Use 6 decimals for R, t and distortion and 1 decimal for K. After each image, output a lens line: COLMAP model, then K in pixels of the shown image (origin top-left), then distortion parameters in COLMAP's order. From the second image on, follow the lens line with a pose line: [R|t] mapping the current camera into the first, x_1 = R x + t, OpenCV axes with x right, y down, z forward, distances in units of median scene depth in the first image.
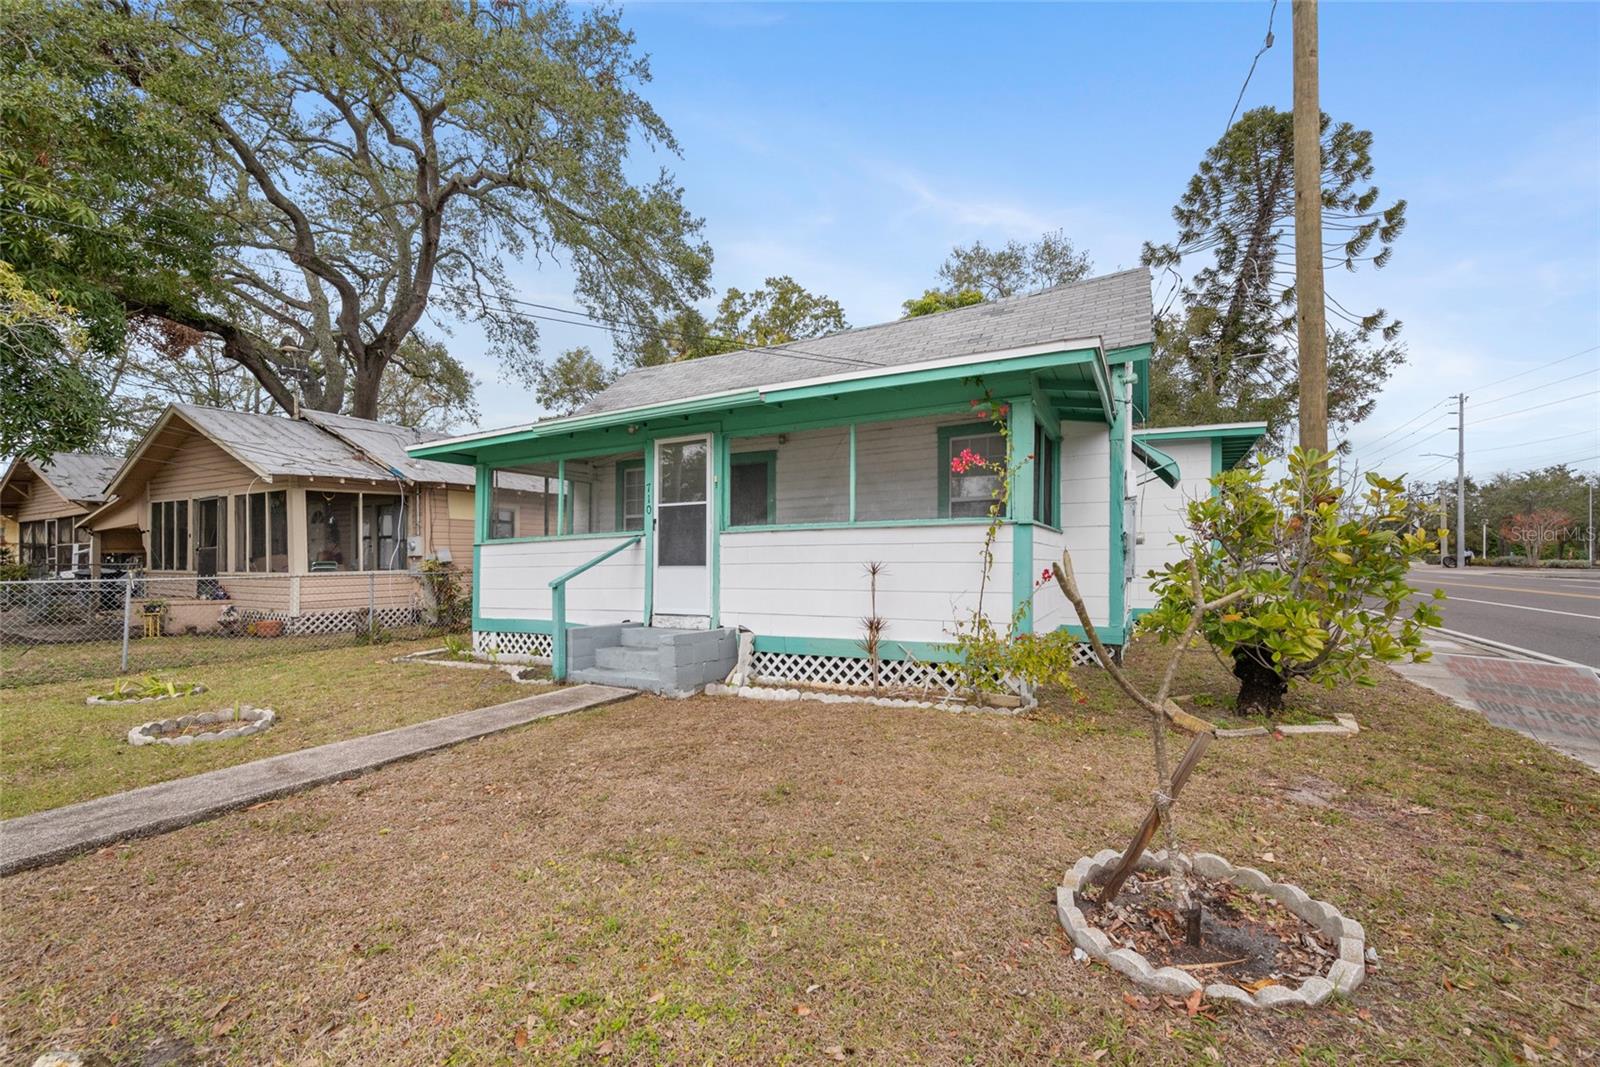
lens RADIAL K [[639.9, 0, 807.6], [0, 639.9, 573.3], [0, 0, 1]] dist [0.000160, 0.000342]
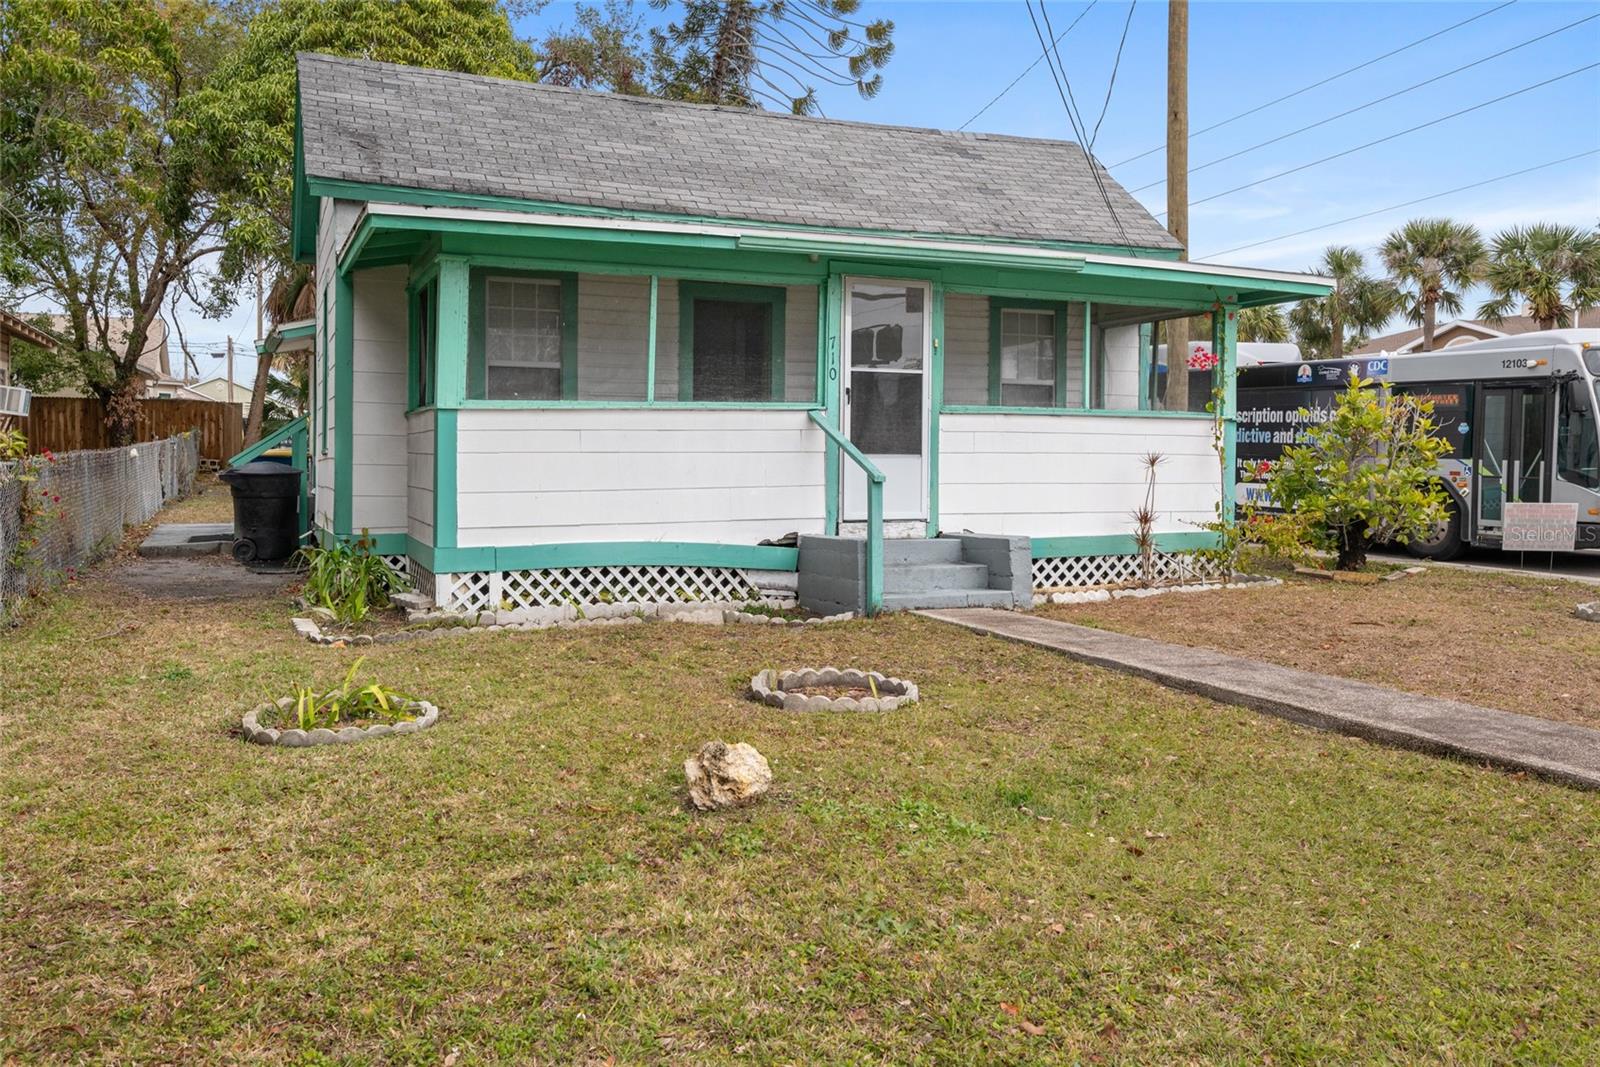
lens RADIAL K [[1263.9, 0, 794.0], [0, 1263.9, 523.0], [0, 0, 1]] dist [-0.005435, -0.016989]
pose [[0.637995, -0.029188, 0.769487, -1.156502], [0.001380, 0.999323, 0.036762, 0.011513], [-0.770039, -0.022393, 0.637604, 0.119695]]
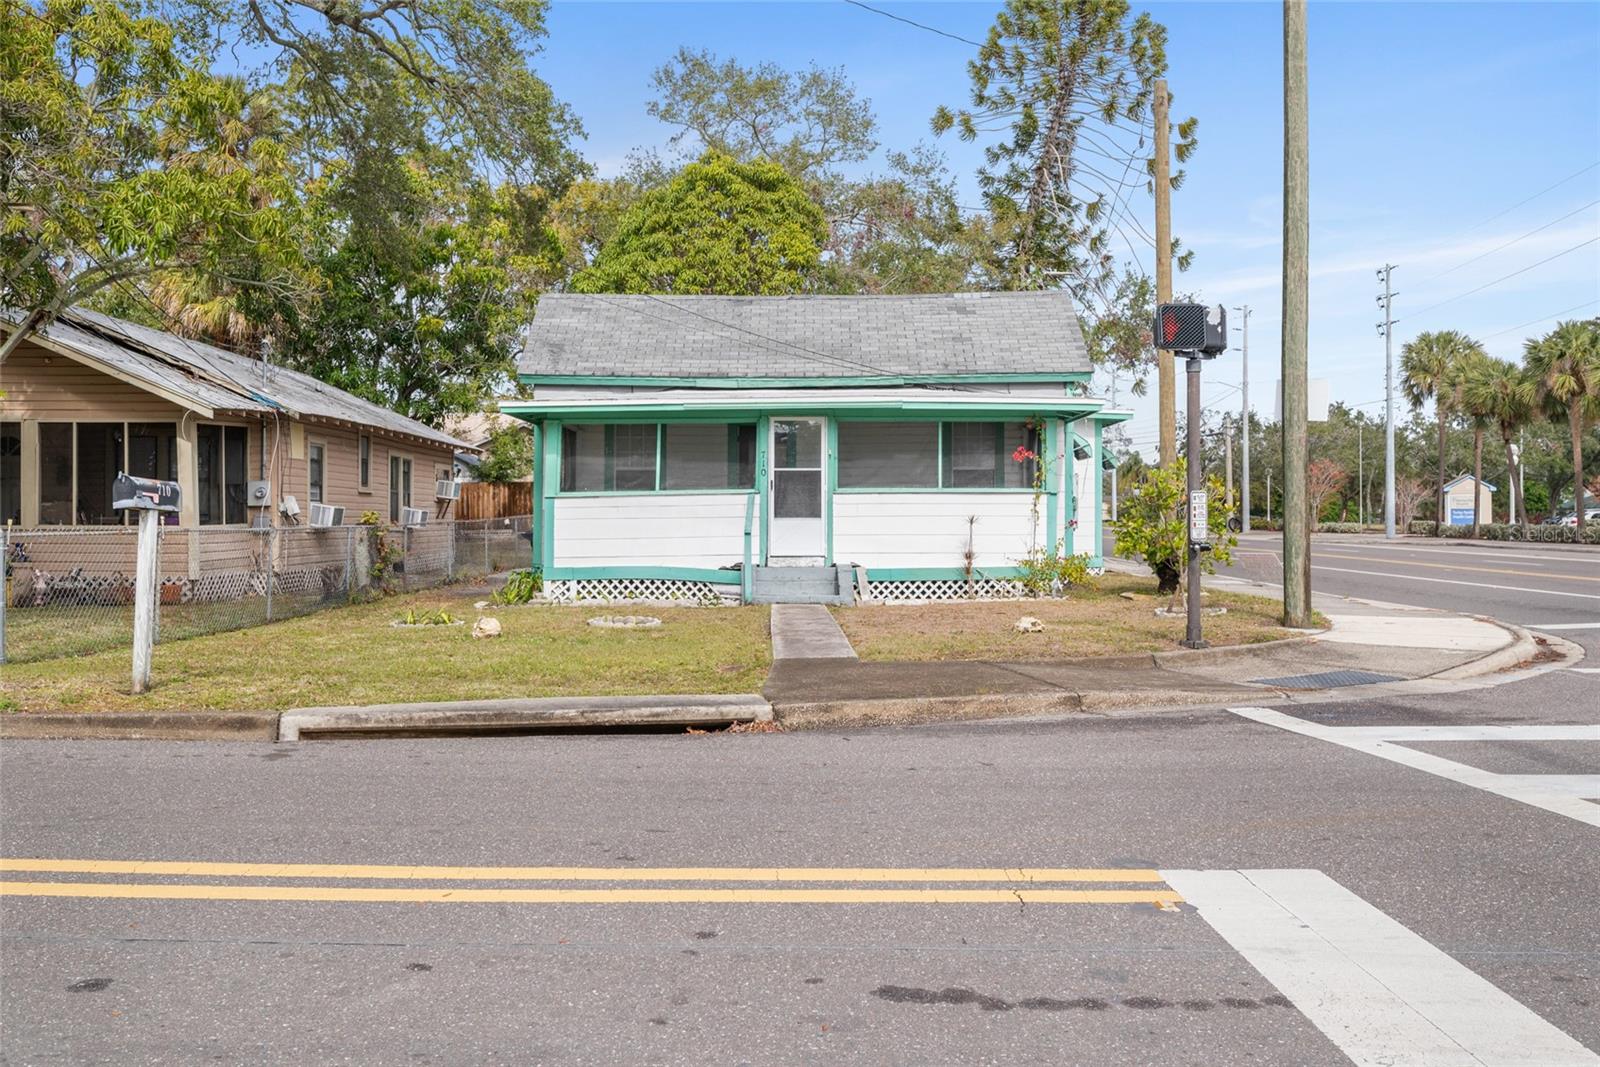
lens RADIAL K [[1362.9, 0, 798.3], [0, 1362.9, 530.0], [0, 0, 1]] dist [-0.008573, 0.003757]
pose [[0.888129, 0.002625, 0.459588, -1.197330], [0.003391, 0.999919, -0.012264, 0.038053], [-0.459583, 0.012451, 0.888048, -1.173278]]
